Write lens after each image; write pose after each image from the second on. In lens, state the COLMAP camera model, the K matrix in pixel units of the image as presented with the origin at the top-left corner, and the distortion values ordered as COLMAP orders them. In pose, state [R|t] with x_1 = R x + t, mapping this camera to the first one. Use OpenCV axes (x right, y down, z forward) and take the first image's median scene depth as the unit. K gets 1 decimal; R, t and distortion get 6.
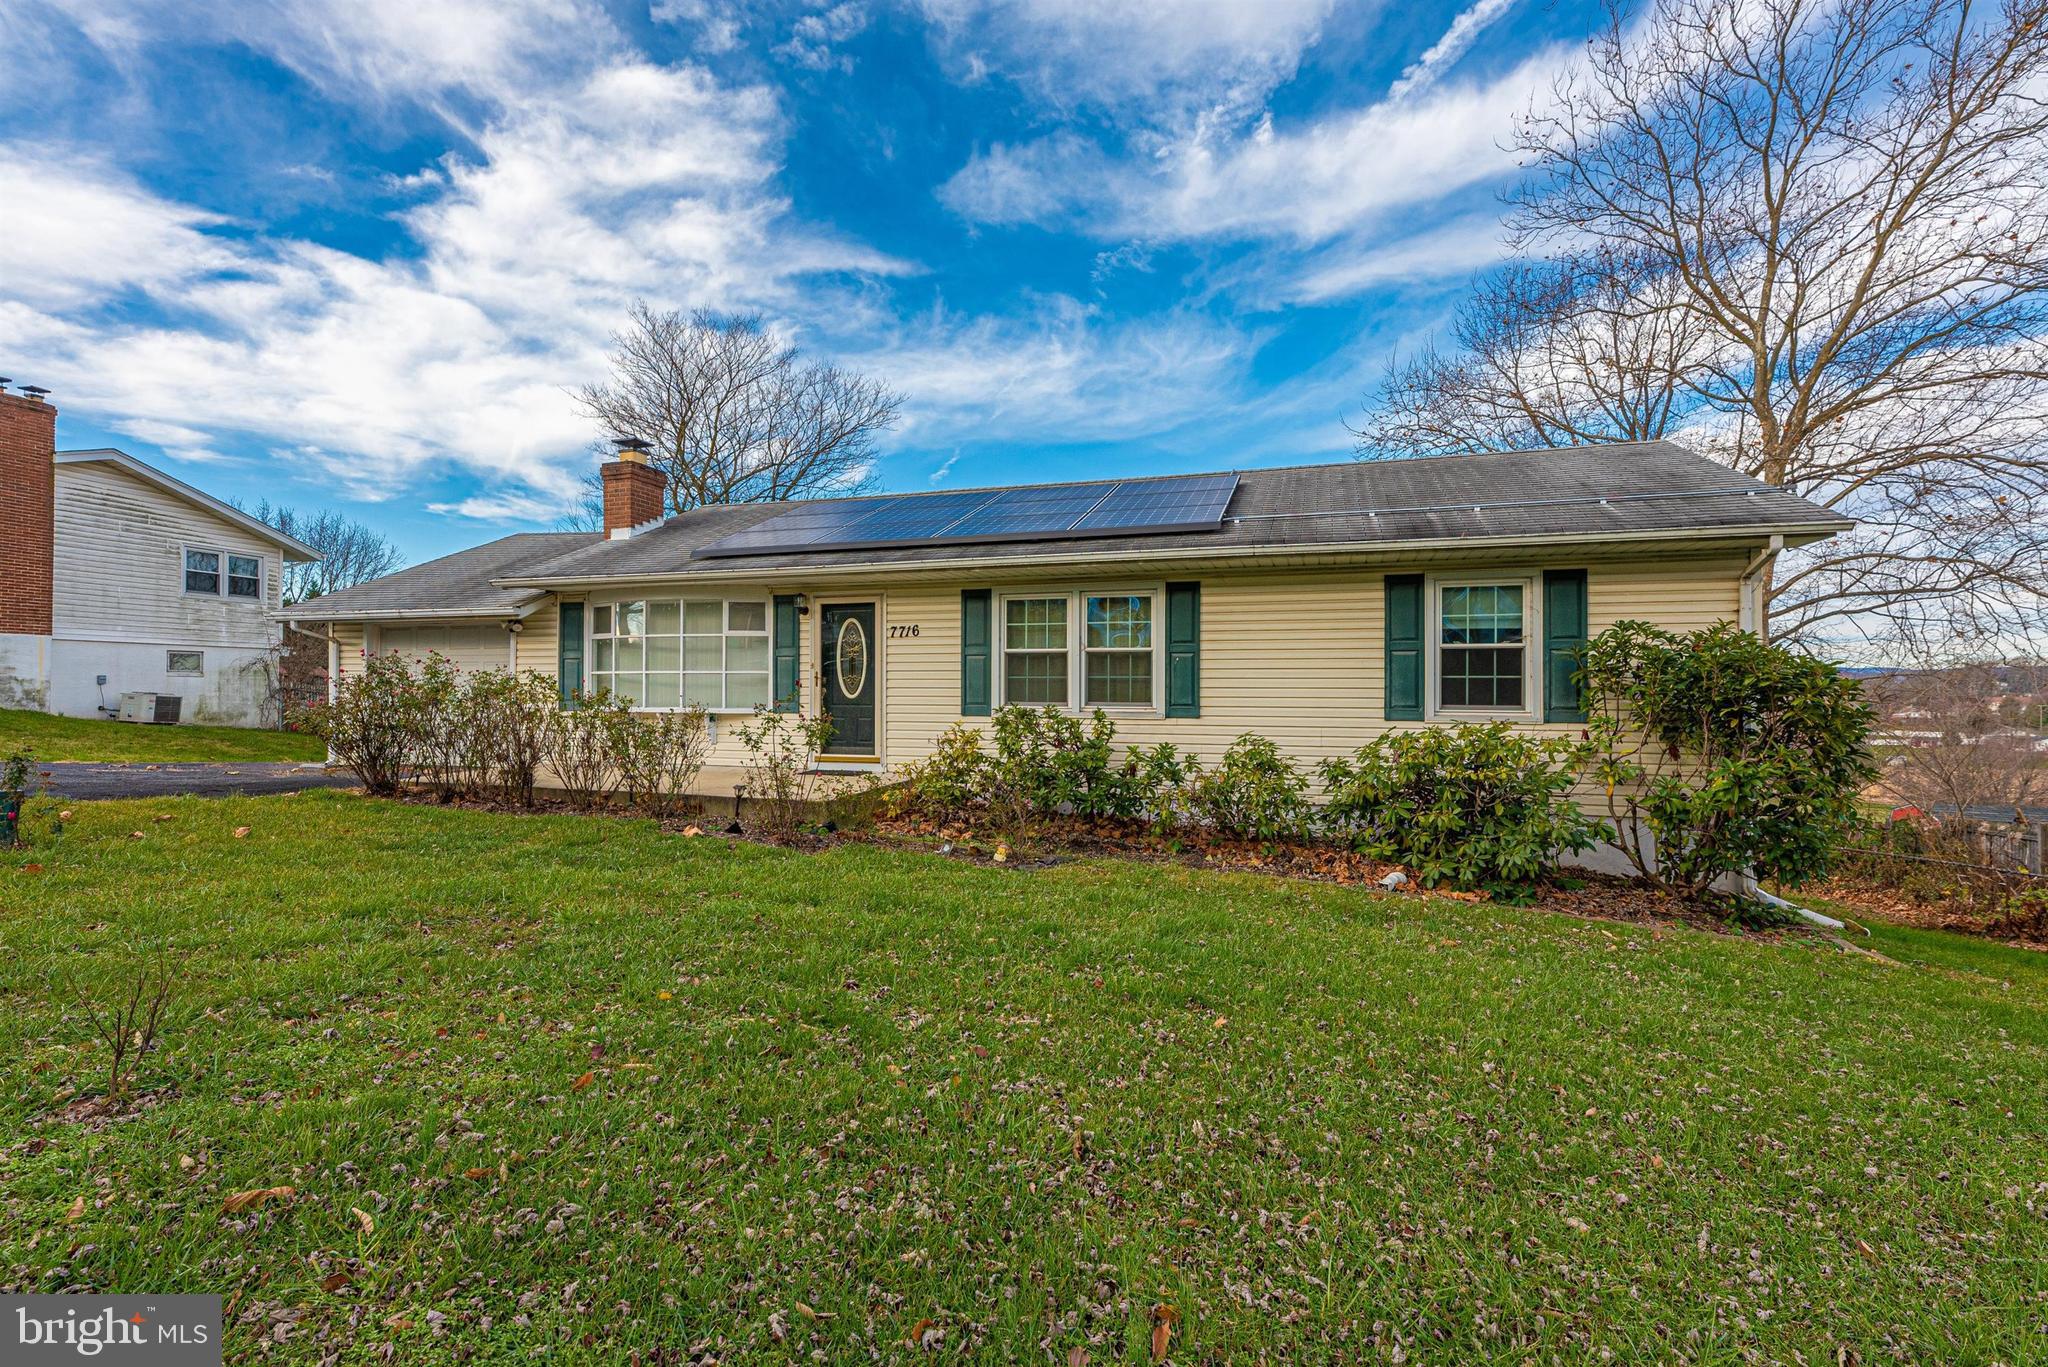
lens RADIAL K [[917.4, 0, 1024.0], [0, 917.4, 683.5], [0, 0, 1]] dist [-0.000183, 0.000155]
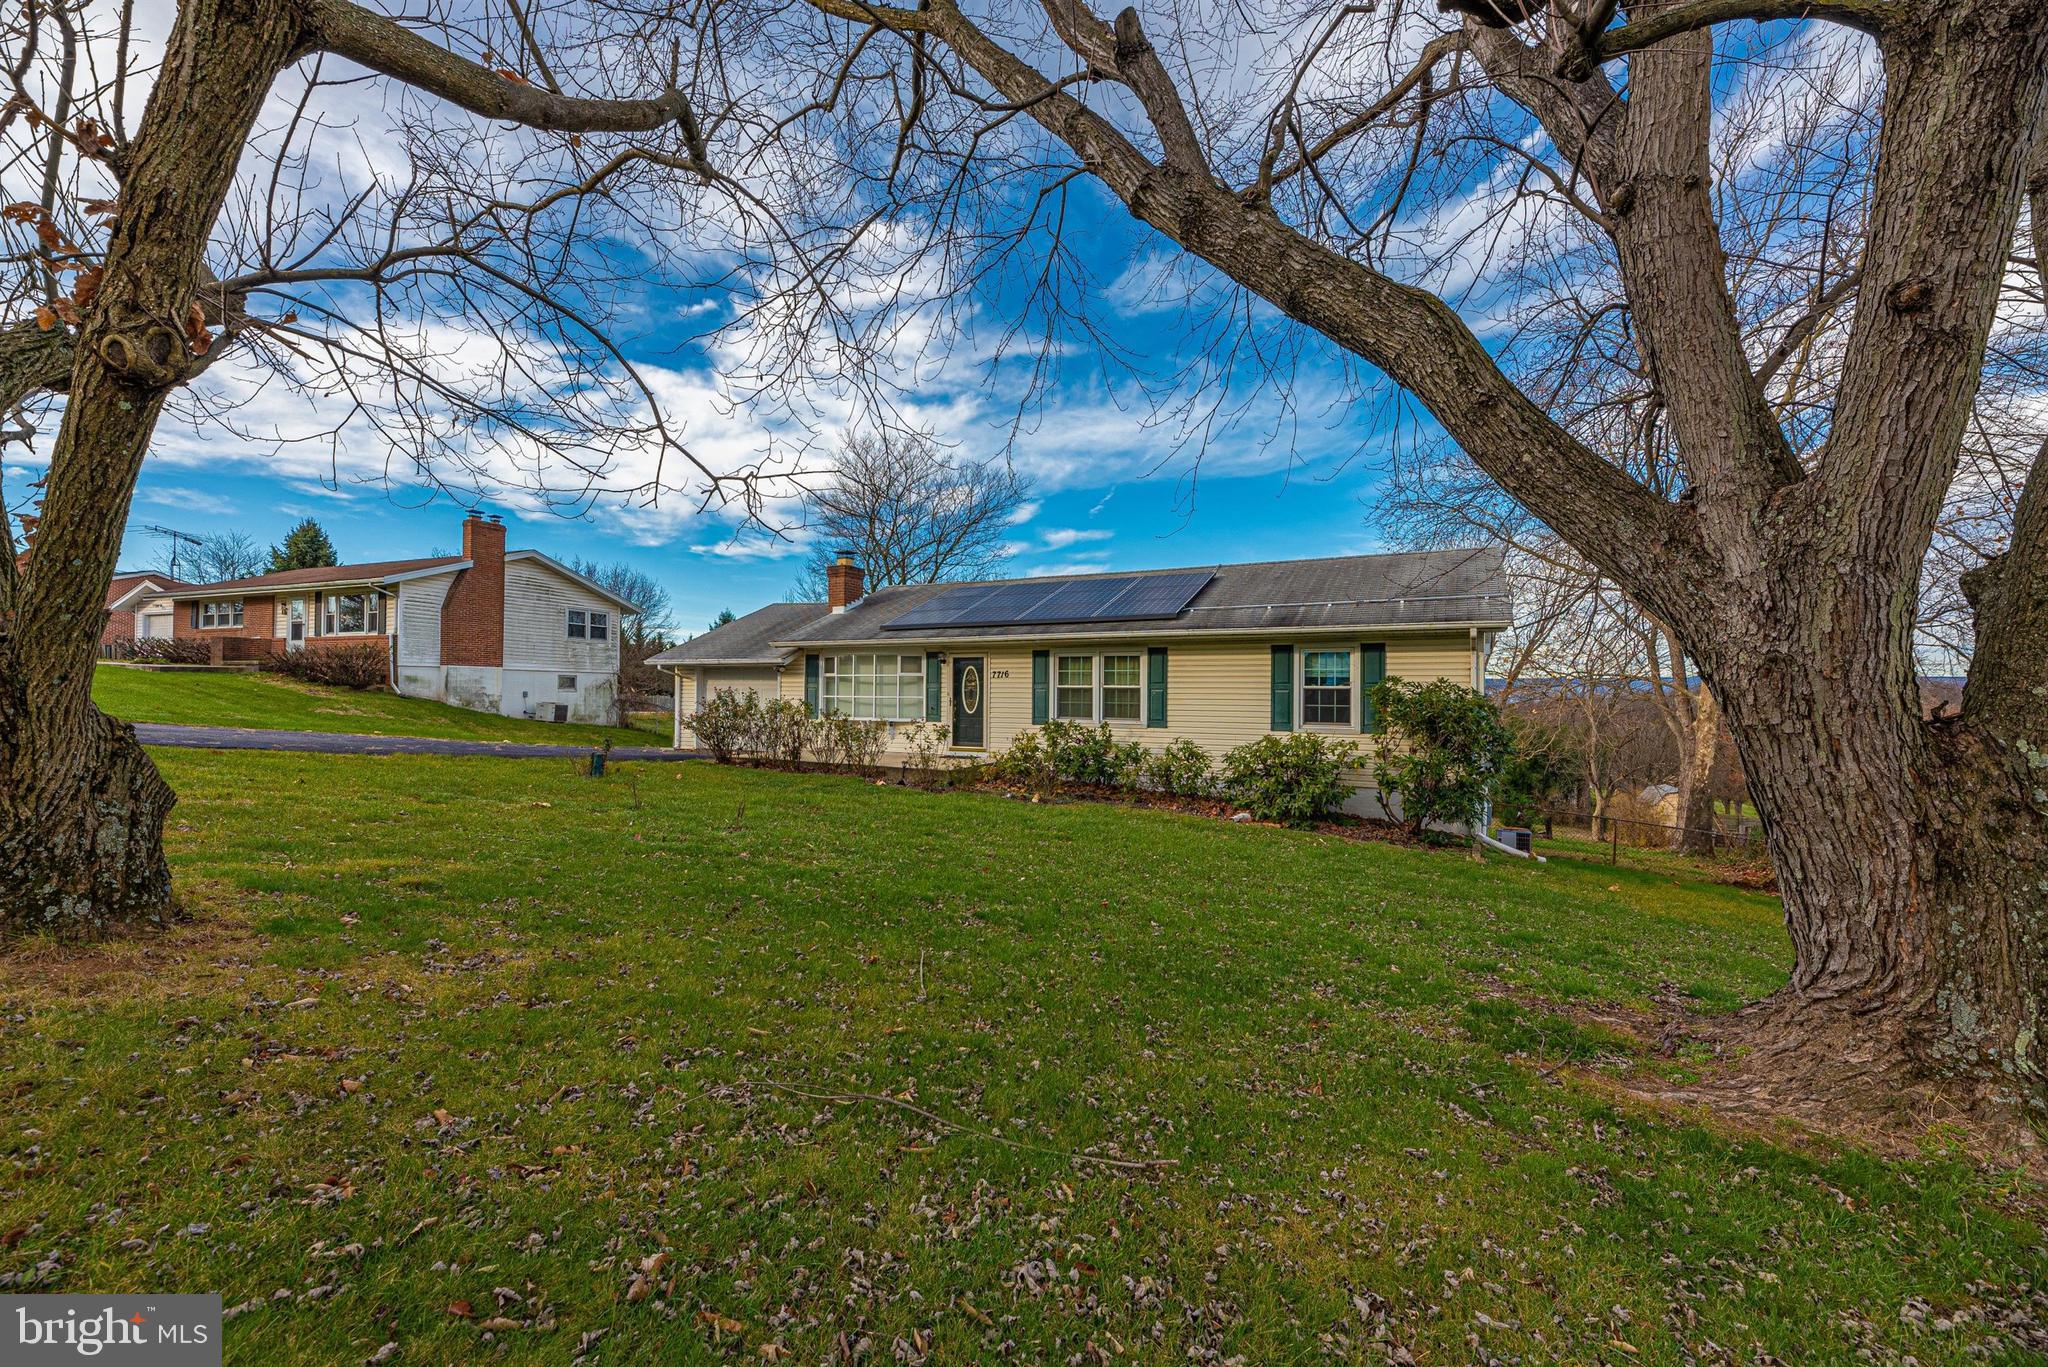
lens RADIAL K [[859.1, 0, 1024.0], [0, 859.1, 683.5], [0, 0, 1]] dist [-0.002536, 0.000354]
pose [[0.984394, 0.002998, -0.175950, 0.203647], [-0.004040, 0.999976, -0.005565, -0.033235], [0.175930, 0.006189, 0.984383, -0.585585]]
